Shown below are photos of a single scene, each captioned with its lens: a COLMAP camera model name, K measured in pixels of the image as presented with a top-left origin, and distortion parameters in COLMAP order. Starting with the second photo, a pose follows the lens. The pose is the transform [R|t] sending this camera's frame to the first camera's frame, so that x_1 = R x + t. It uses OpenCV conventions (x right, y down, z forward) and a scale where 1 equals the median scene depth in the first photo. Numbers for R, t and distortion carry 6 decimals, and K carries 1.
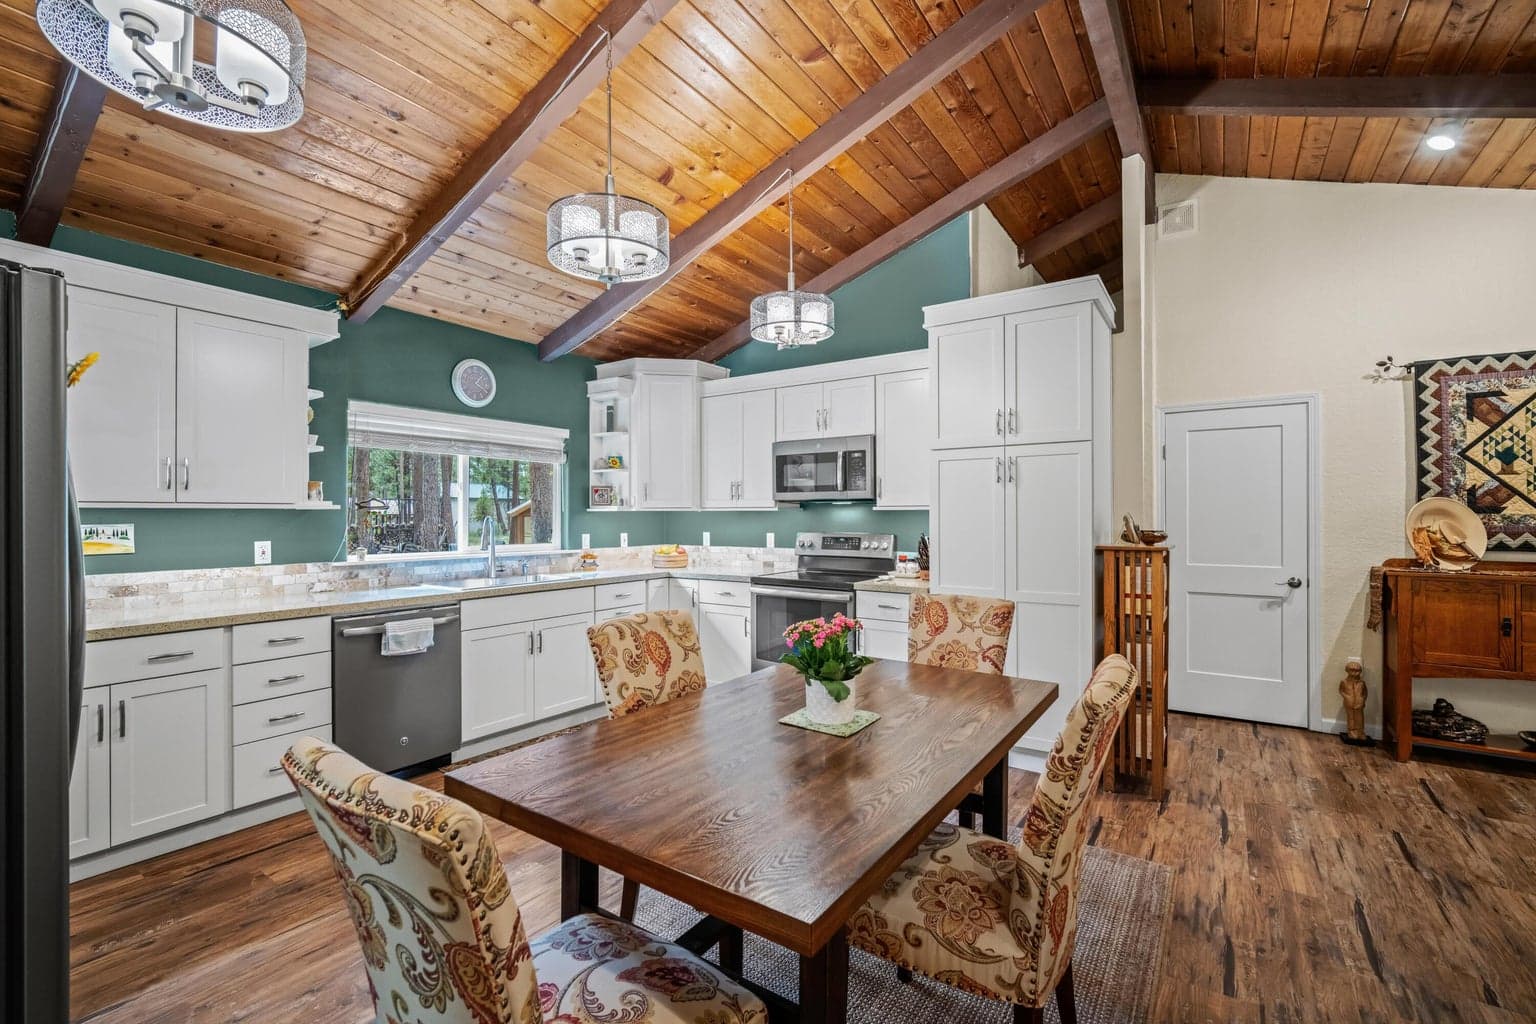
lens RADIAL K [[678.1, 0, 759.6], [0, 678.1, 518.7], [0, 0, 1]] dist [0.004425, -0.003289]
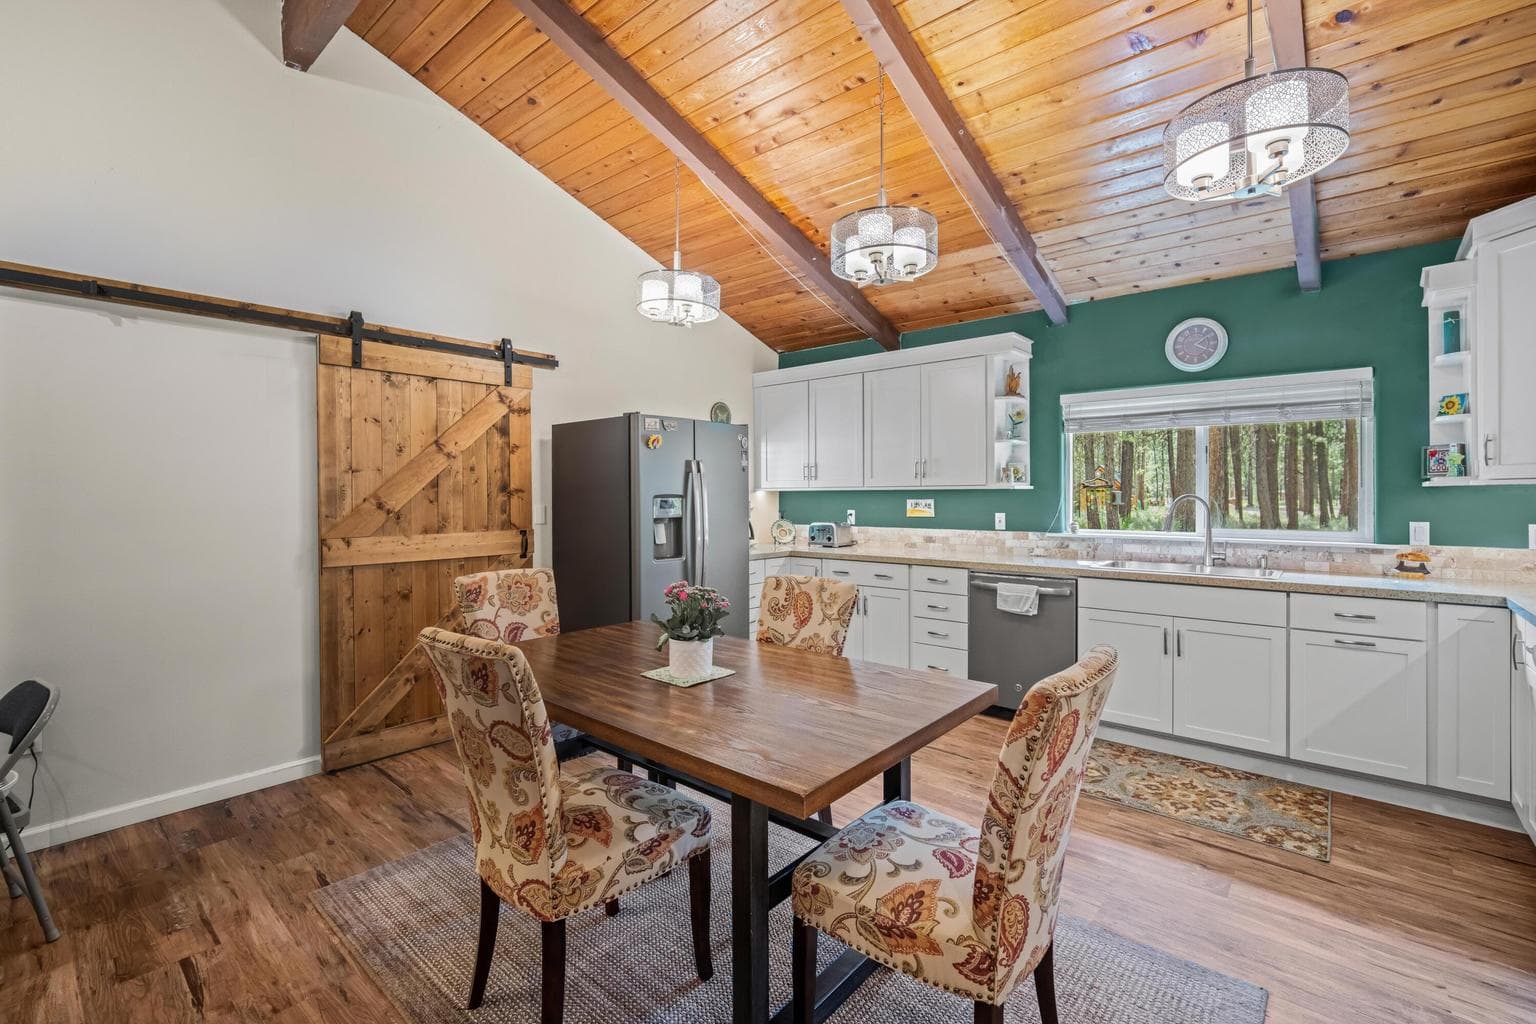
lens RADIAL K [[678.1, 0, 764.1], [0, 678.1, 497.8], [0, 0, 1]] dist [0.004425, -0.003289]
pose [[-0.103608, 0.005211, -0.994605, 0.668549], [-0.001473, 0.999984, 0.005393, -0.003558], [0.994617, 0.002024, -0.103599, 0.678675]]
